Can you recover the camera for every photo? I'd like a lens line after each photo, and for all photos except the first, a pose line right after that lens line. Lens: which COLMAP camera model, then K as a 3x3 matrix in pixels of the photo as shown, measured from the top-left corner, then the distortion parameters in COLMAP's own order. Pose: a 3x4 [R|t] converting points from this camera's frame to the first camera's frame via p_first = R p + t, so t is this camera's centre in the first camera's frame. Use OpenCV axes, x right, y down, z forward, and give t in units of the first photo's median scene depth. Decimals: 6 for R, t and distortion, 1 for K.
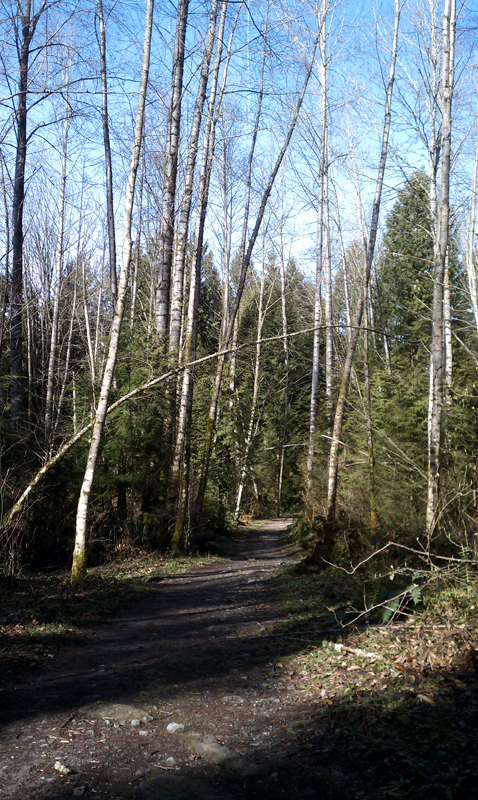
lens RADIAL K [[856.1, 0, 183.5], [0, 856.1, 478.3], [0, 0, 1]] dist [-0.067501, -0.031538]
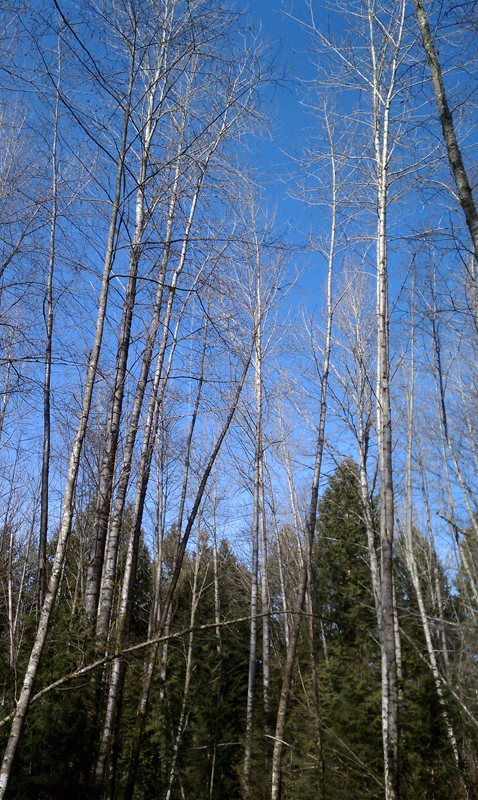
lens RADIAL K [[878.6, 0, 201.9], [0, 878.6, 378.7], [0, 0, 1]] dist [0.011353, -0.273949]
pose [[0.994327, 0.055827, 0.090543, -0.005985], [-0.012819, 0.907892, -0.419009, -0.003735], [-0.105595, 0.415471, 0.903456, 0.020332]]
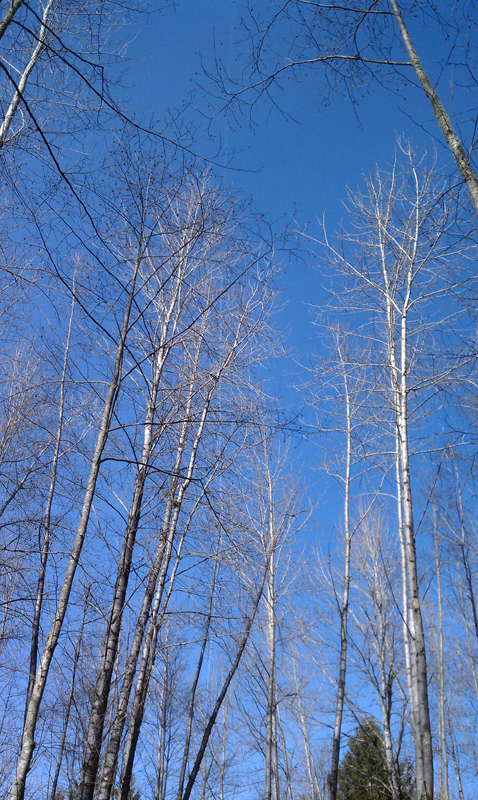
lens RADIAL K [[891.2, 0, 238.9], [0, 891.2, 386.7], [0, 0, 1]] dist [0.076404, -0.304168]
pose [[0.990707, 0.094104, 0.098201, 0.003987], [-0.008771, 0.764708, -0.644318, -0.007511], [-0.135728, 0.637469, 0.758427, 0.079990]]
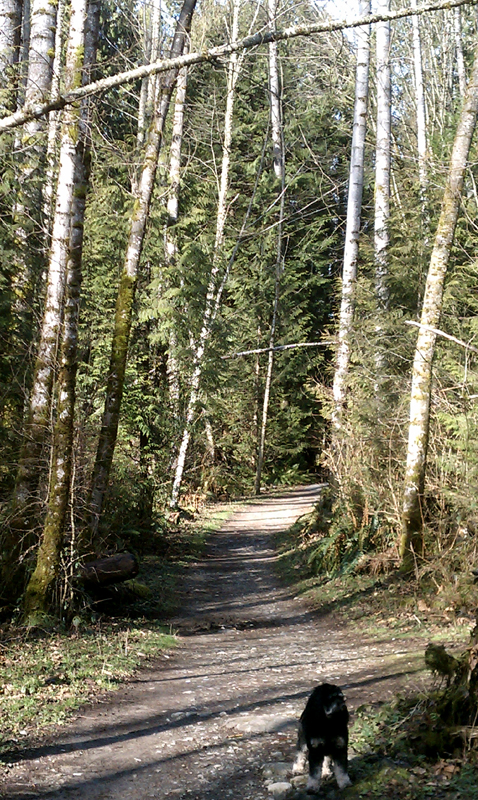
lens RADIAL K [[1703.4, 0, 239.0], [0, 1703.4, 400.0], [0, 0, 1]] dist [0.057085, 0.142259]
pose [[0.994466, 0.004285, 0.104967, -0.000151], [-0.003680, 0.999975, -0.005966, -0.006354], [-0.104990, 0.005546, 0.994458, 0.168945]]
